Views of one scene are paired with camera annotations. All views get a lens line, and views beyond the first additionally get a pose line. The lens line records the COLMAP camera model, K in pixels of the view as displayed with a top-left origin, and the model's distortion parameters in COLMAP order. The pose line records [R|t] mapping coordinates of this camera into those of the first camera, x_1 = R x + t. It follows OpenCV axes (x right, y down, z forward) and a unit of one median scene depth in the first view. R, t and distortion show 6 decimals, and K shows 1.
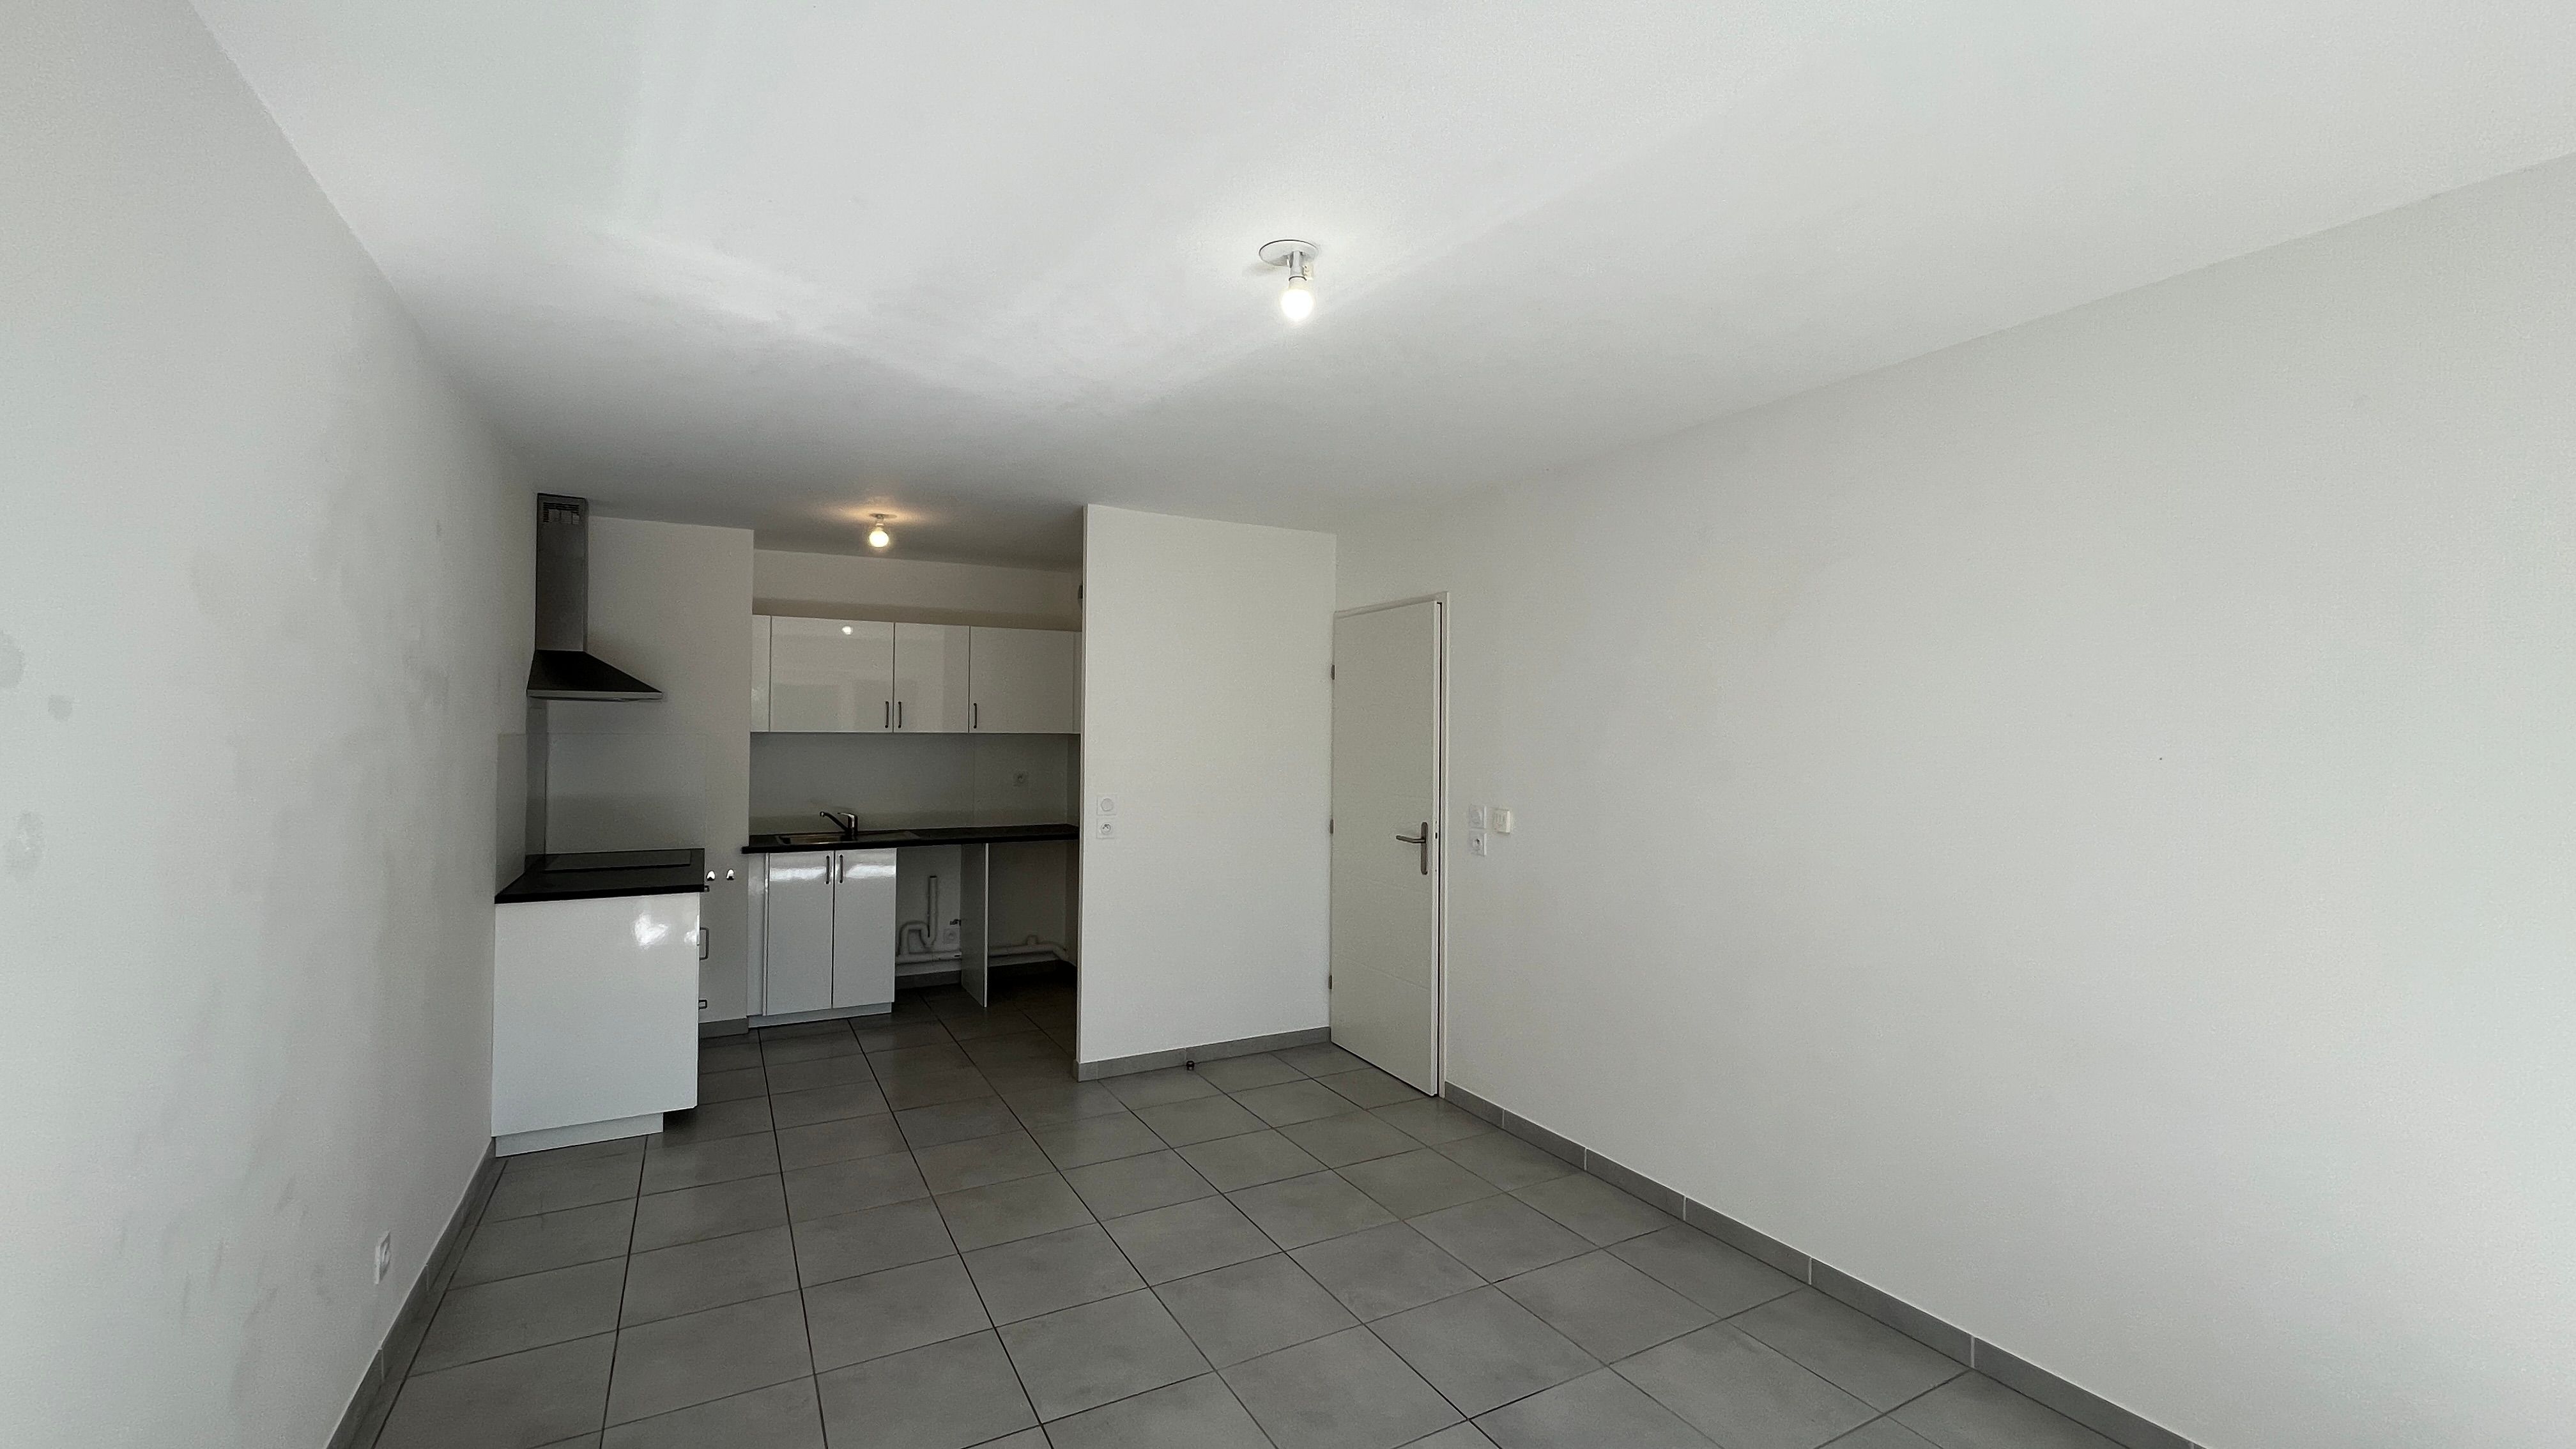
lens RADIAL K [[1038.7, 0, 1274.2], [0, 1038.7, 712.4], [0, 0, 1]] dist [-0.001805, -0.002478]
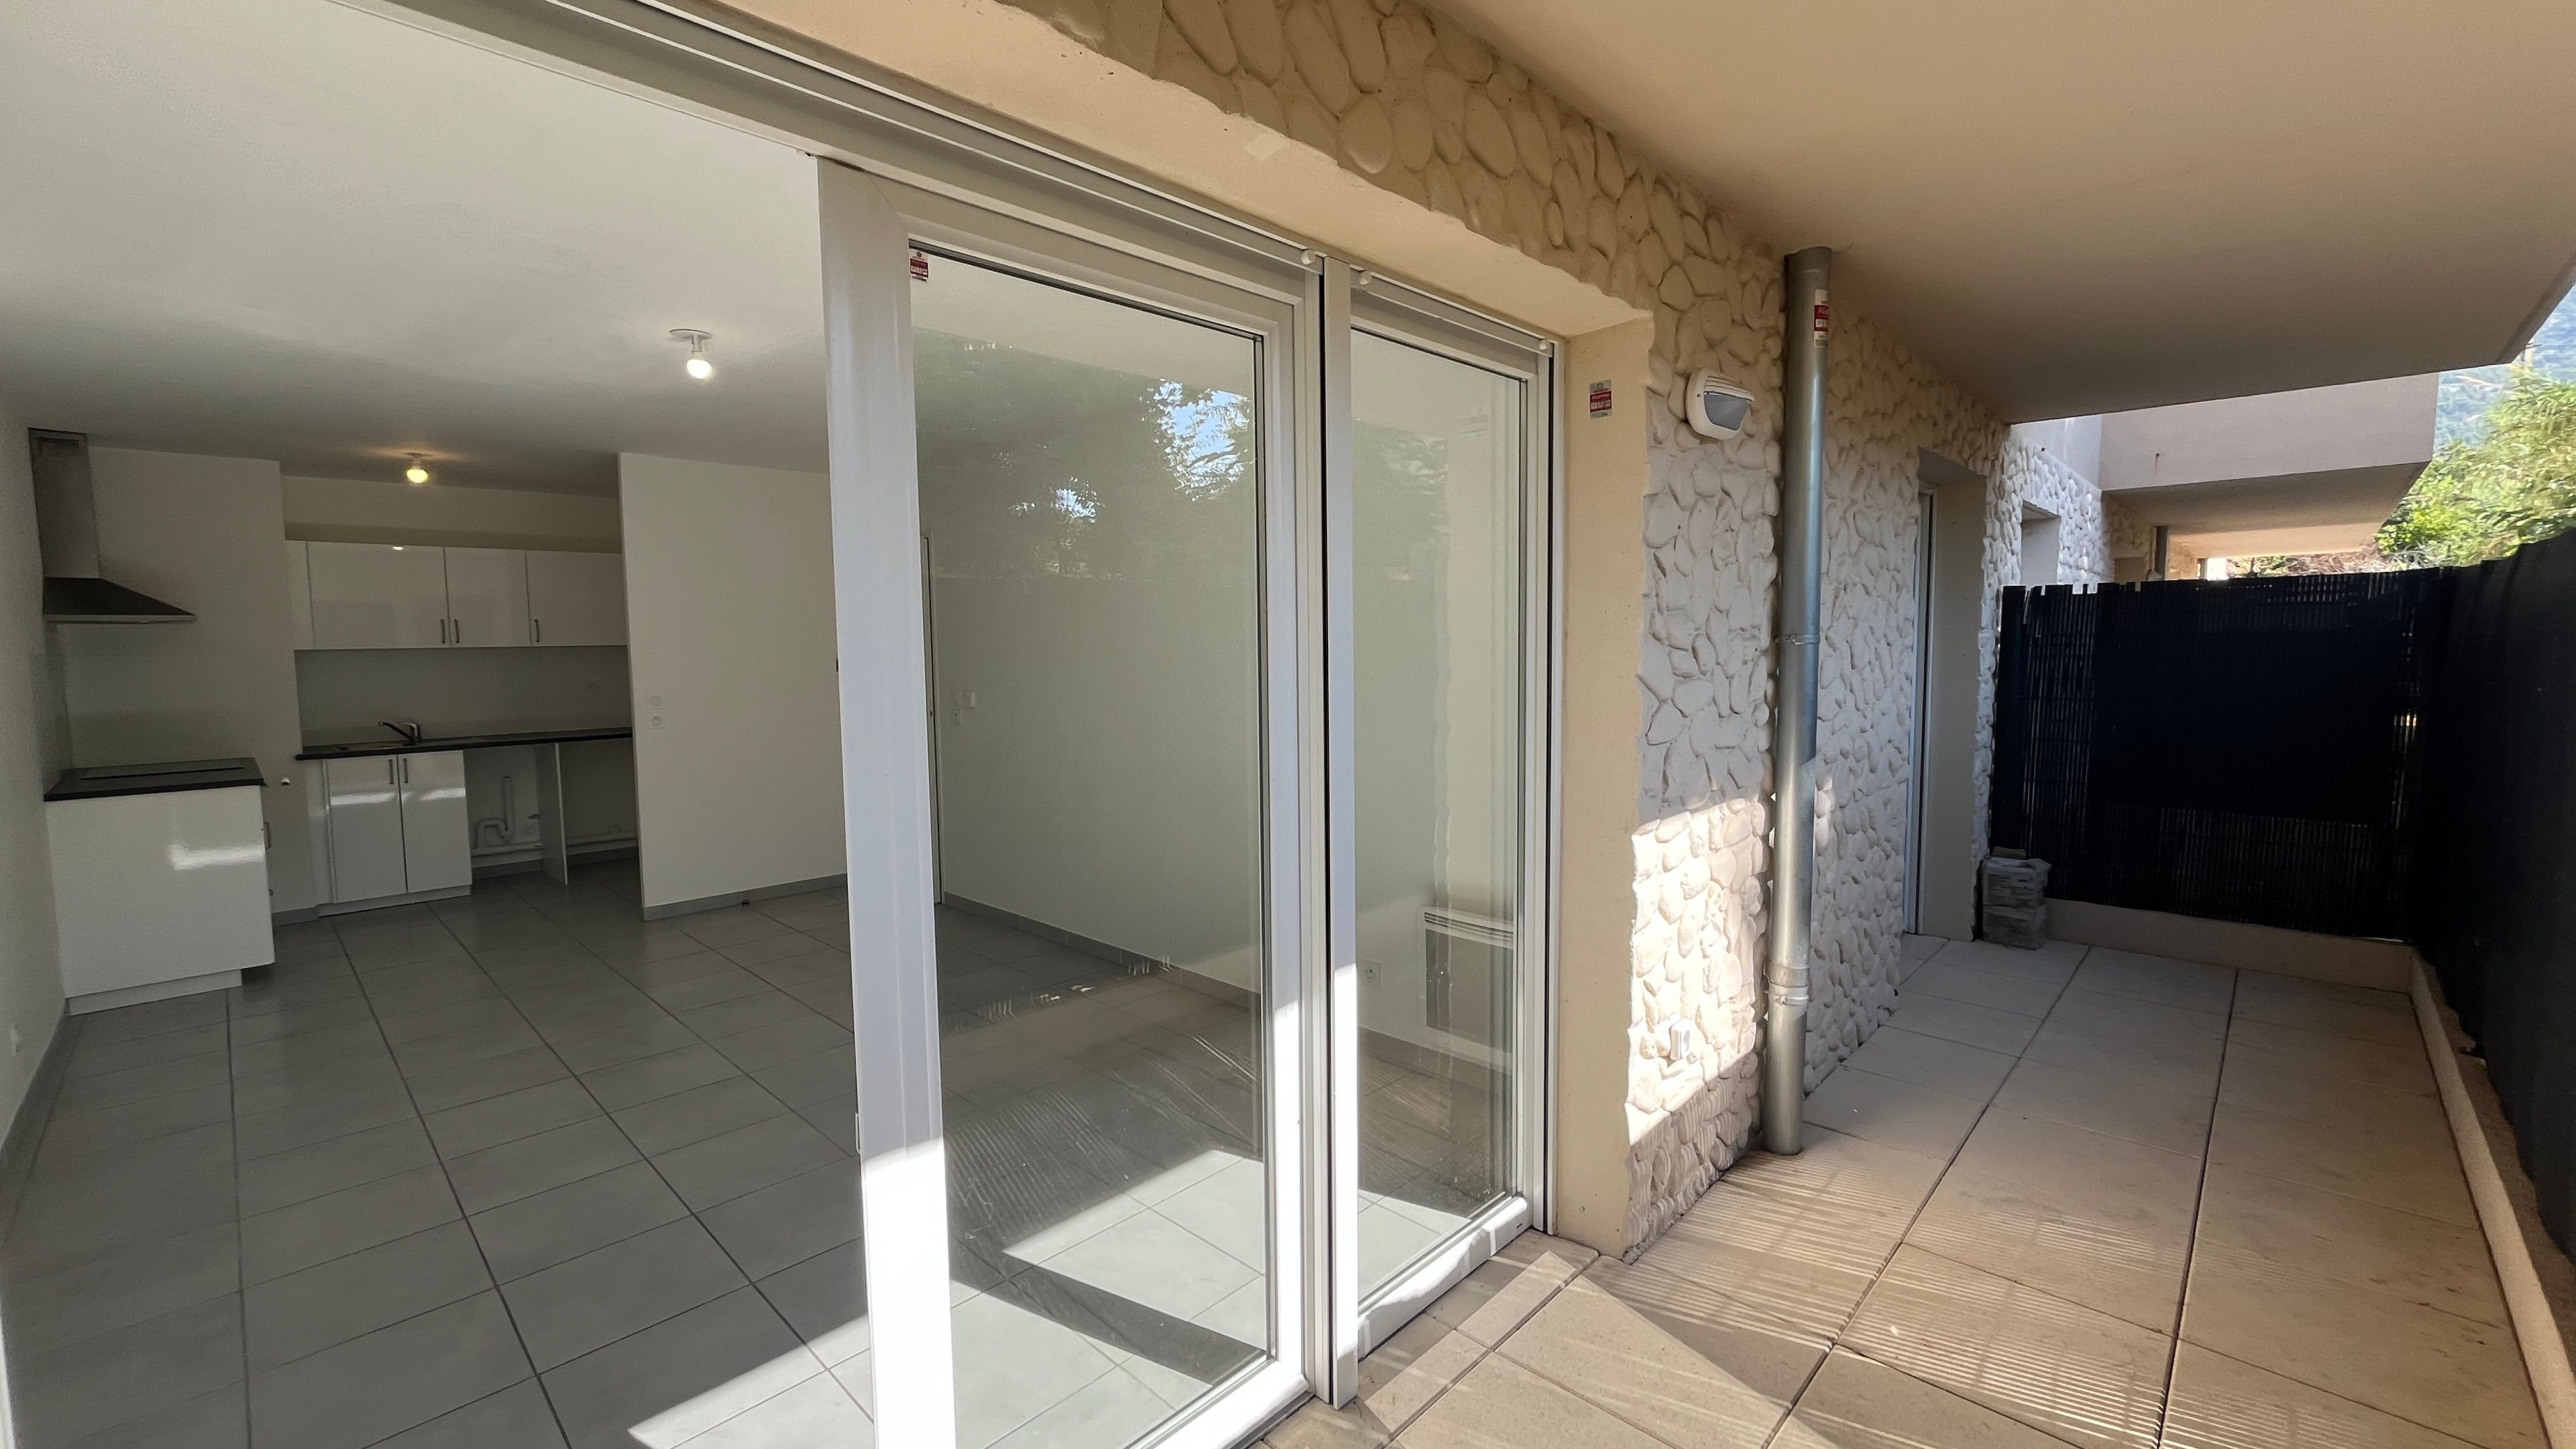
lens RADIAL K [[1038.7, 0, 1274.2], [0, 1038.7, 712.4], [0, 0, 1]] dist [-0.001805, -0.002478]
pose [[0.955450, -0.041801, 0.292177, 0.172304], [0.016148, 0.995841, 0.089668, 0.003612], [-0.294710, -0.080955, 0.952151, -0.373661]]
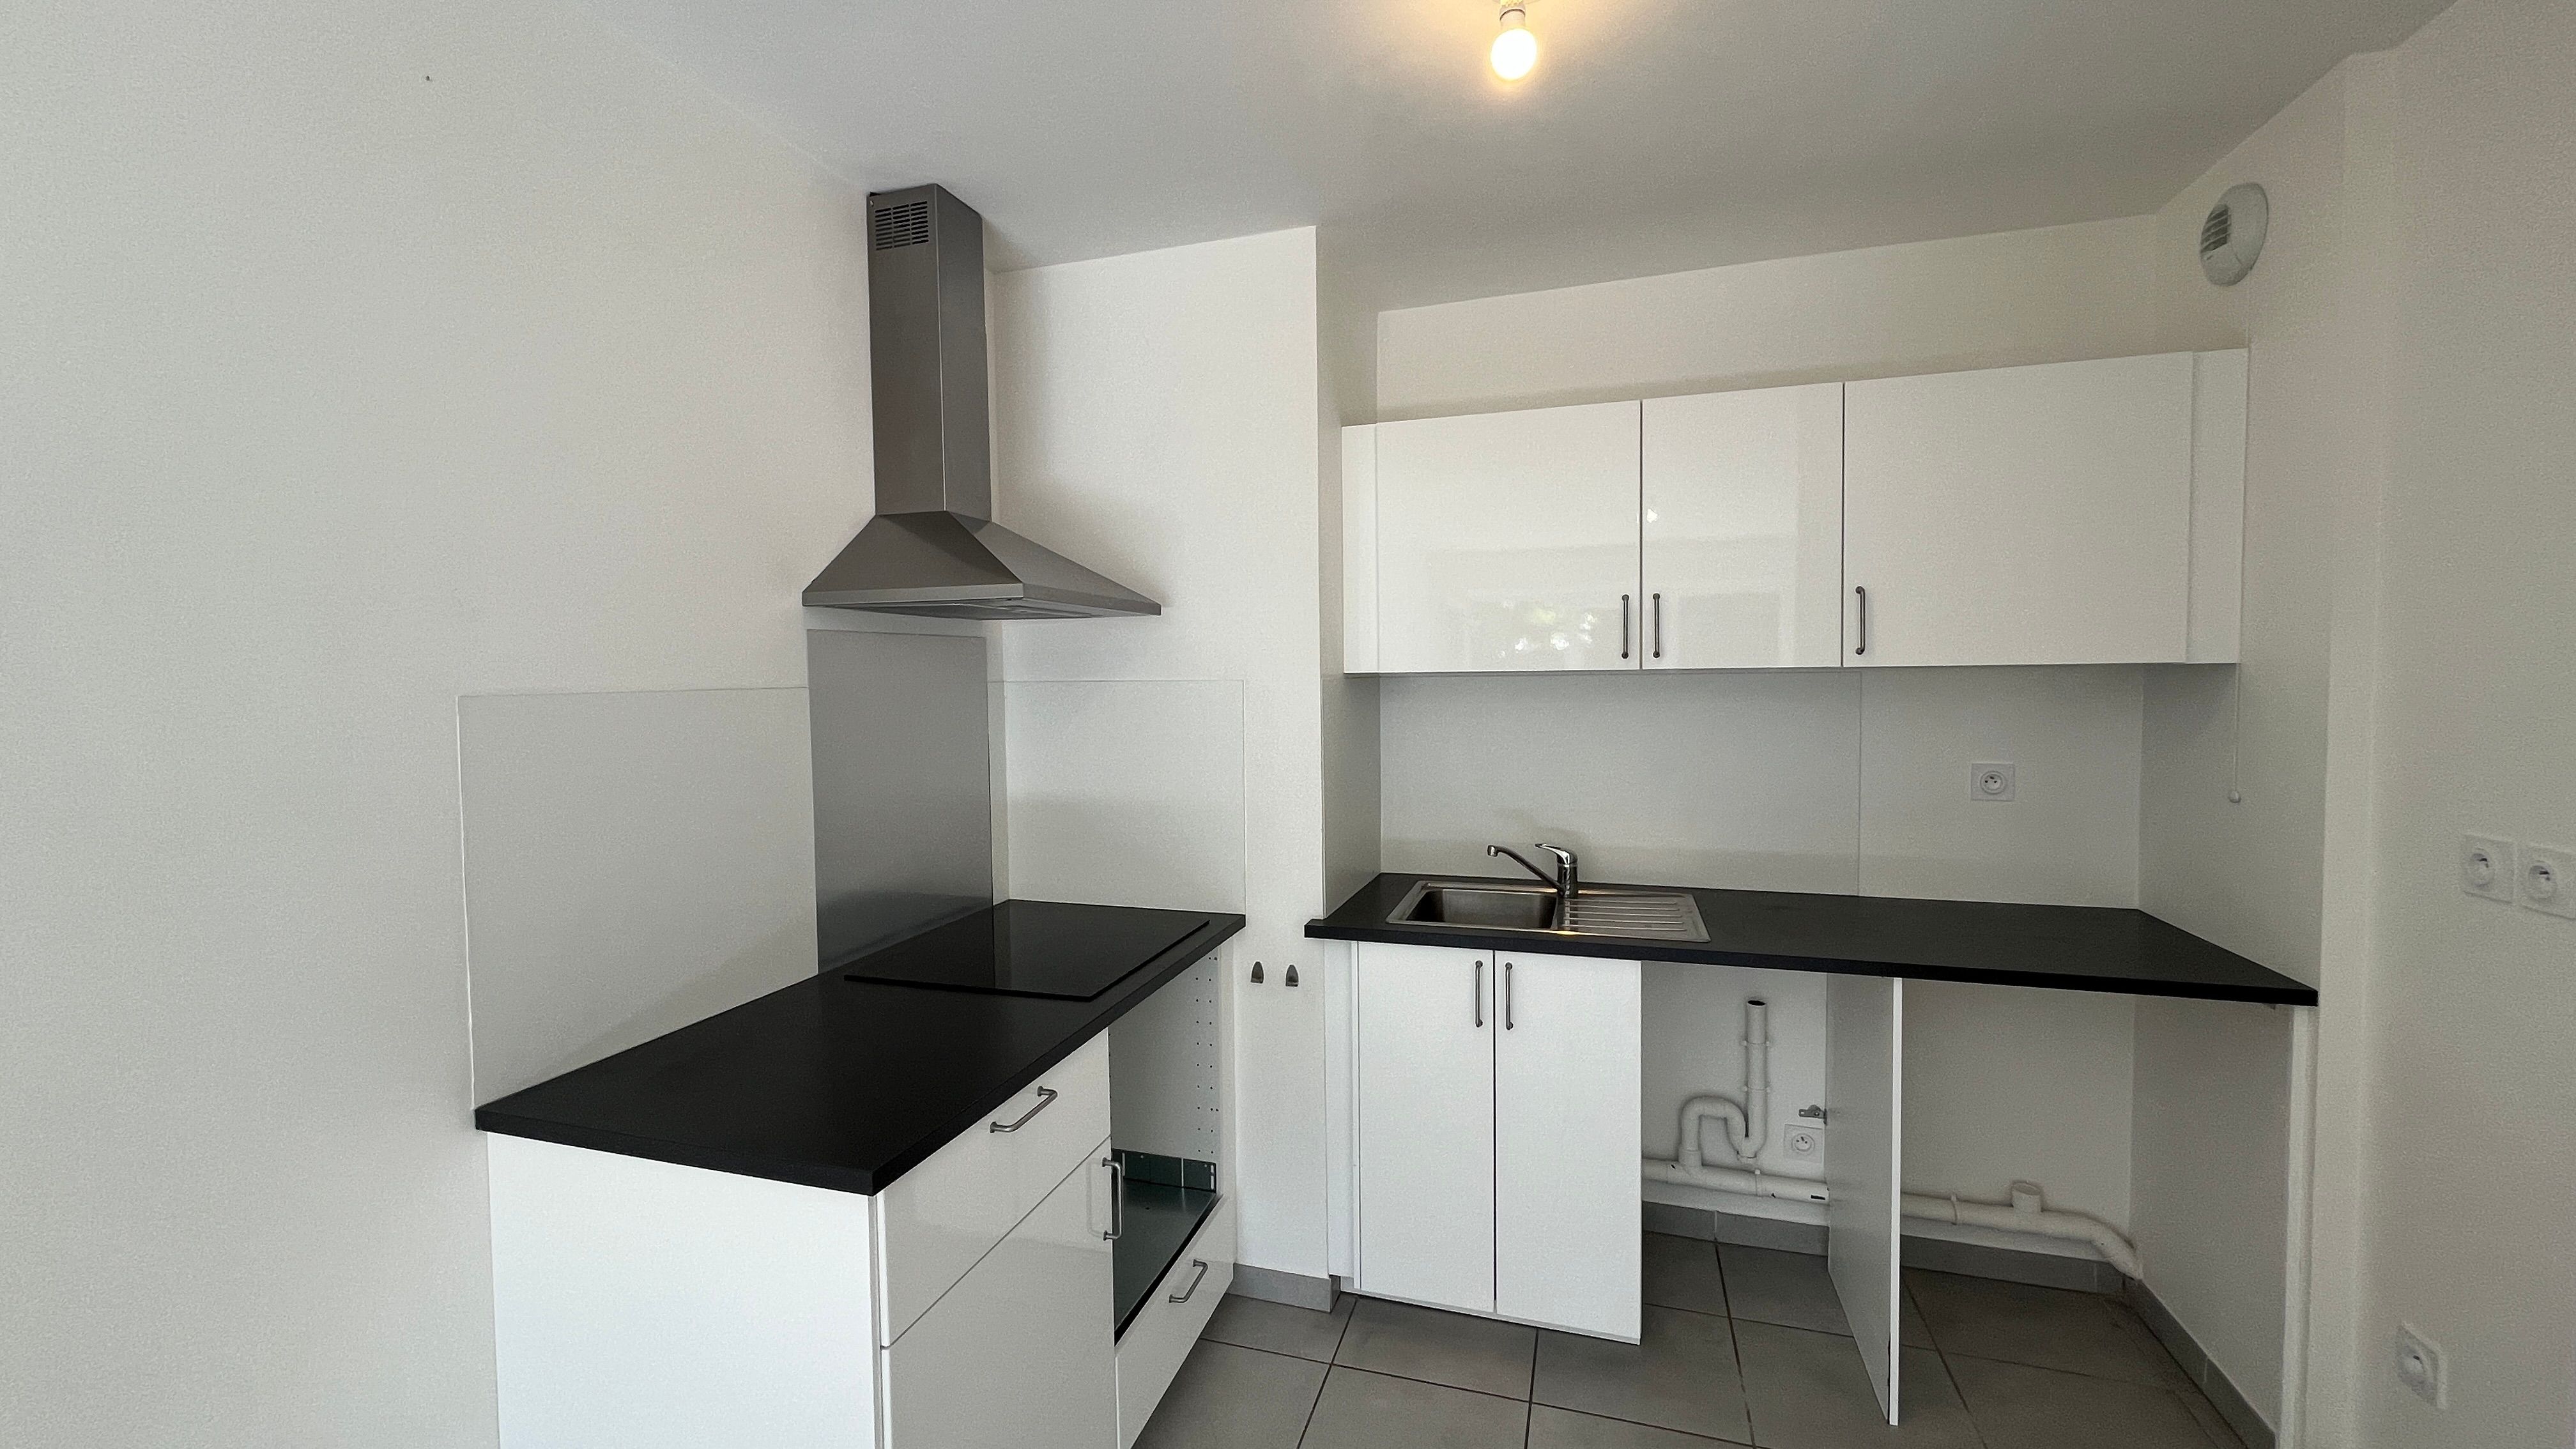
lens RADIAL K [[1038.7, 0, 1274.2], [0, 1038.7, 712.4], [0, 0, 1]] dist [-0.001805, -0.002478]
pose [[0.693003, 0.011750, -0.720839, -0.202998], [0.031001, 0.998457, 0.046079, 0.015159], [0.720268, -0.054279, 0.691570, 0.725046]]
